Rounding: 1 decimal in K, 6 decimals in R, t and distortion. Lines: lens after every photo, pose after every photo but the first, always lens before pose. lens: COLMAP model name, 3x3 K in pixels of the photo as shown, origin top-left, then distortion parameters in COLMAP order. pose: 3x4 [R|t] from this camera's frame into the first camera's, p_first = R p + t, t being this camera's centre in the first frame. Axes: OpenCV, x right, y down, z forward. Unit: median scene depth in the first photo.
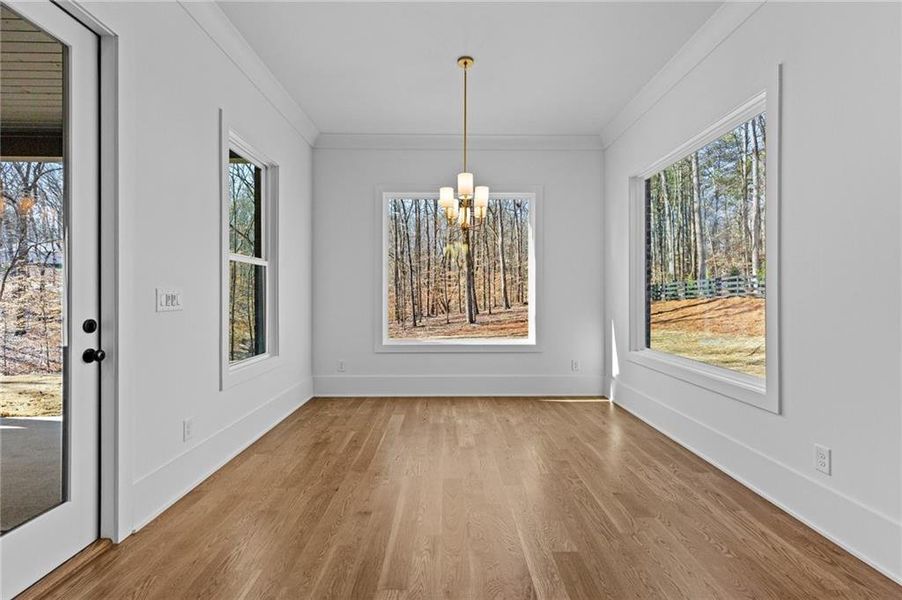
lens RADIAL K [[410.2, 0, 450.3], [0, 410.2, 291.7], [0, 0, 1]] dist [0.009126, -0.000542]
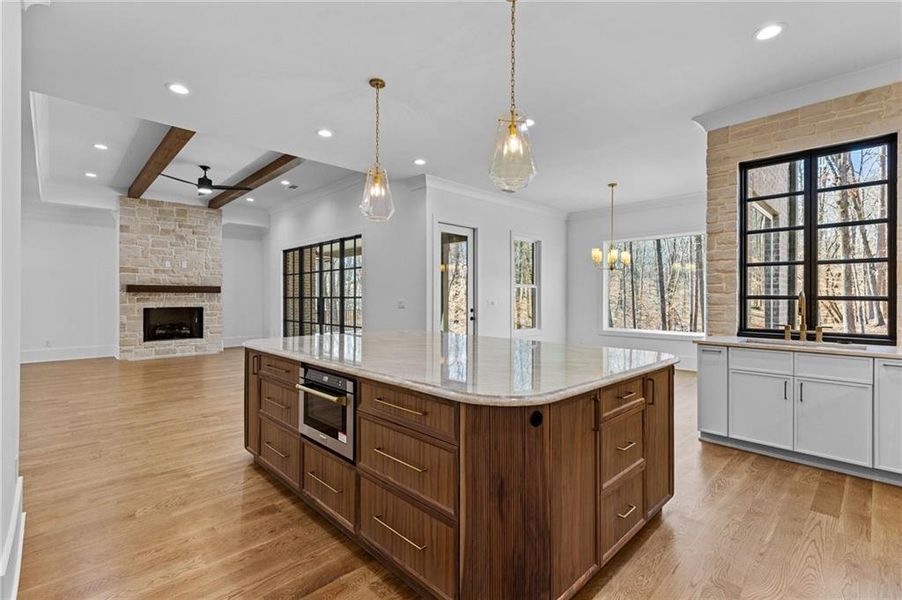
lens RADIAL K [[410.2, 0, 453.6], [0, 410.2, 297.3], [0, 0, 1]] dist [0.009126, -0.000542]
pose [[0.689599, 0.001502, -0.724190, 0.120432], [0.003155, 0.999982, 0.005078, -0.003745], [0.724185, -0.005787, 0.689582, -0.118558]]
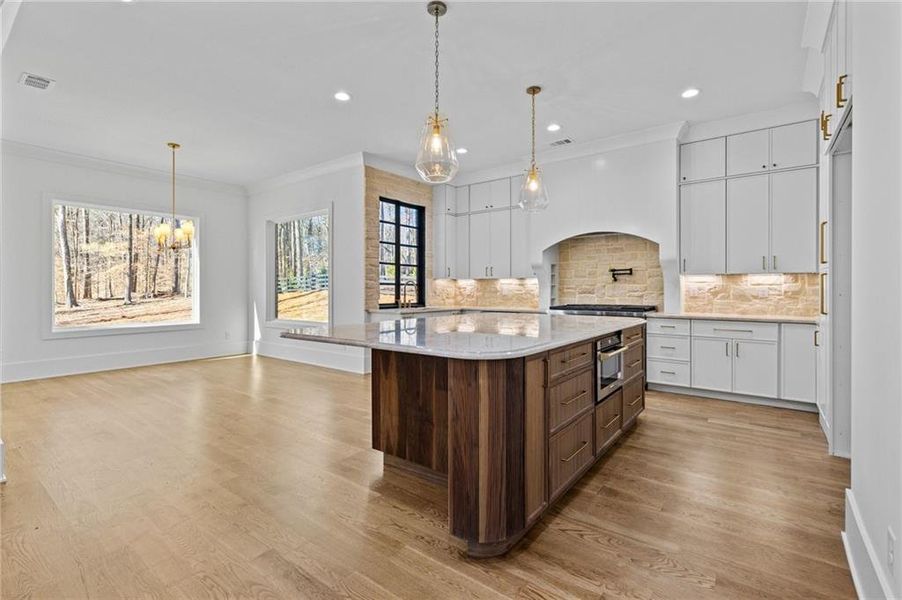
lens RADIAL K [[410.2, 0, 453.1], [0, 410.2, 292.7], [0, 0, 1]] dist [0.009126, -0.000542]
pose [[0.616818, -0.006250, 0.787081, -0.072575], [-0.007052, 0.999884, 0.013466, -0.000866], [-0.787074, -0.013856, 0.616703, -0.113560]]
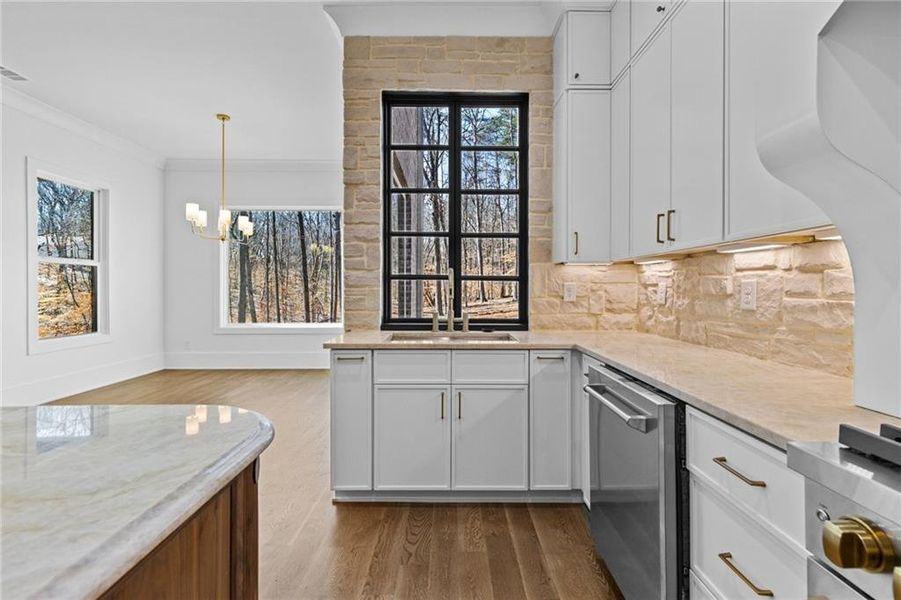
lens RADIAL K [[409.7, 0, 454.3], [0, 409.7, 288.1], [0, 0, 1]] dist [0.009126, -0.000542]
pose [[0.999995, 0.000442, 0.003091, 0.101920], [-0.000462, 0.999977, 0.006718, -0.000300], [-0.003088, -0.006719, 0.999973, -0.048036]]
